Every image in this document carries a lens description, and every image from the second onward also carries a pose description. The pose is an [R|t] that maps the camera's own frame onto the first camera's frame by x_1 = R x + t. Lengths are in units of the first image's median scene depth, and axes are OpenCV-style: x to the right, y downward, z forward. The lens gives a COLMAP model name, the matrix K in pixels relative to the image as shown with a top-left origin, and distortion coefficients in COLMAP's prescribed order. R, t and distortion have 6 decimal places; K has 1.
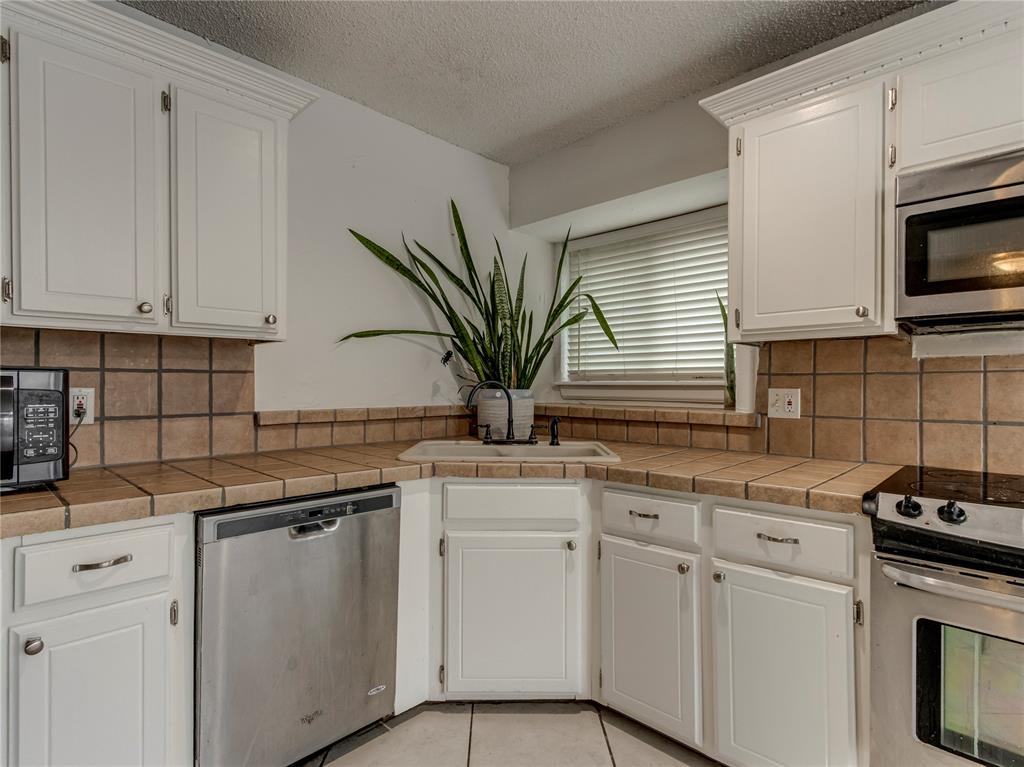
lens RADIAL K [[536.6, 0, 521.8], [0, 536.6, 386.8], [0, 0, 1]] dist [0.005287, -0.003008]
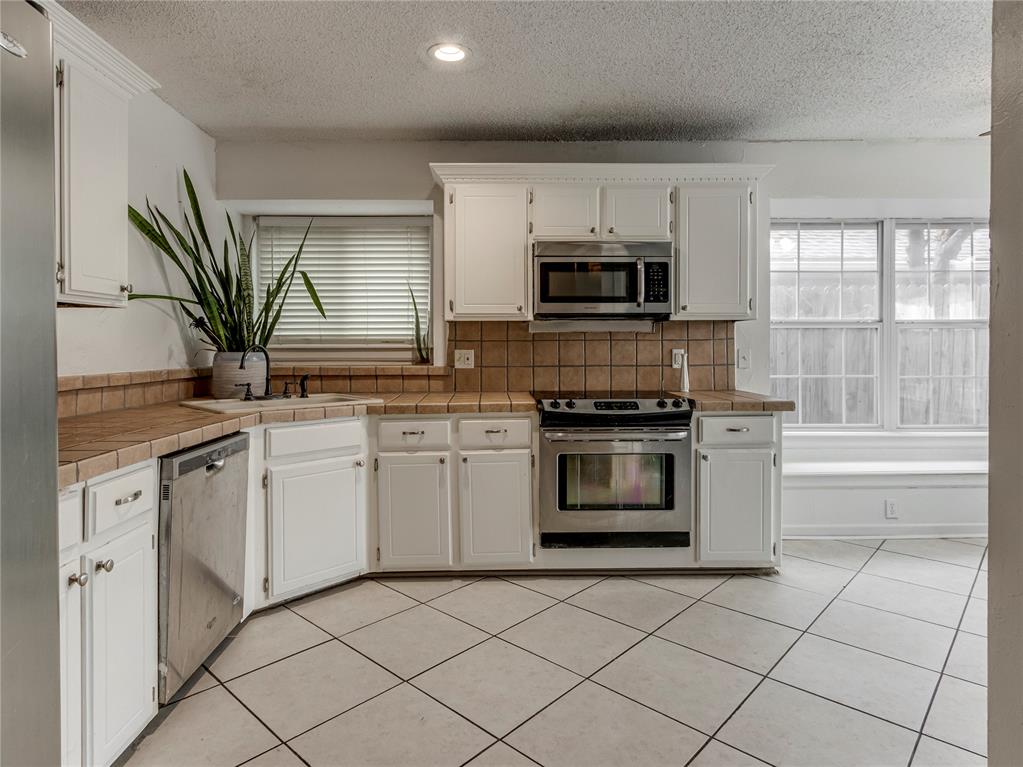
lens RADIAL K [[553.3, 0, 526.3], [0, 553.3, 350.9], [0, 0, 1]] dist [0.015590, -0.002533]
pose [[0.696922, -0.008842, 0.717093, -0.635093], [0.006431, 0.999961, 0.006079, -0.002530], [-0.717118, 0.000375, 0.696951, -0.309470]]
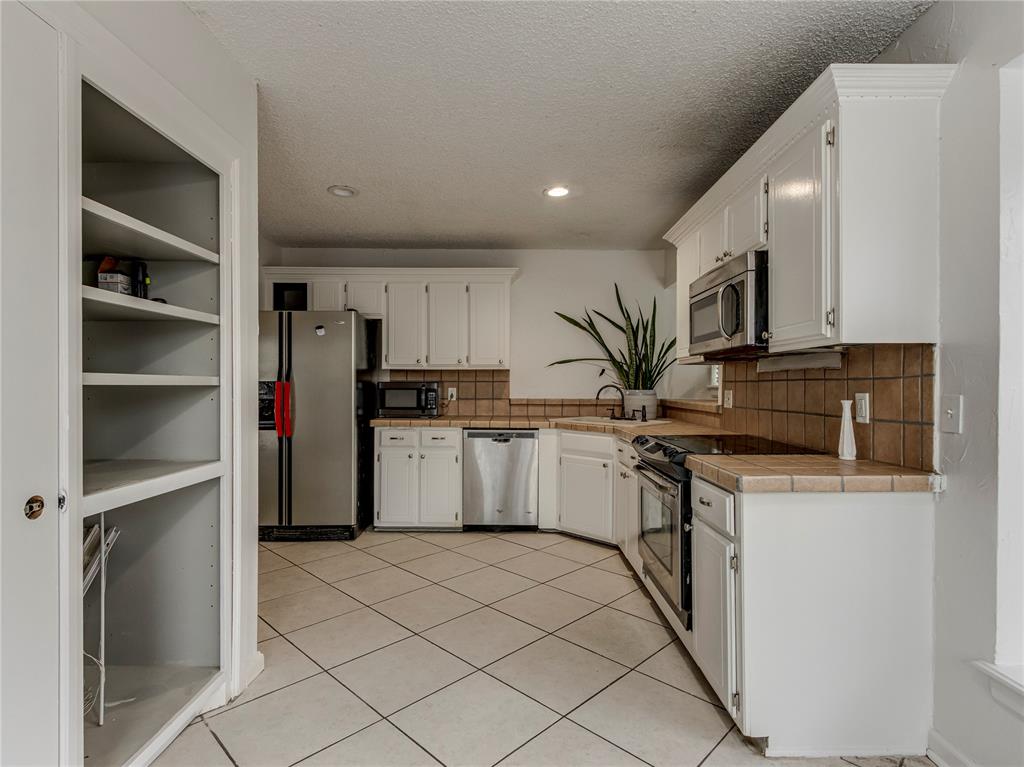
lens RADIAL K [[536.6, 0, 515.7], [0, 536.6, 383.3], [0, 0, 1]] dist [0.005287, -0.003008]
pose [[0.705963, -0.001262, -0.708248, 1.245754], [-0.004115, 0.999974, -0.005883, -0.006912], [0.708237, 0.007067, 0.705939, -0.674041]]
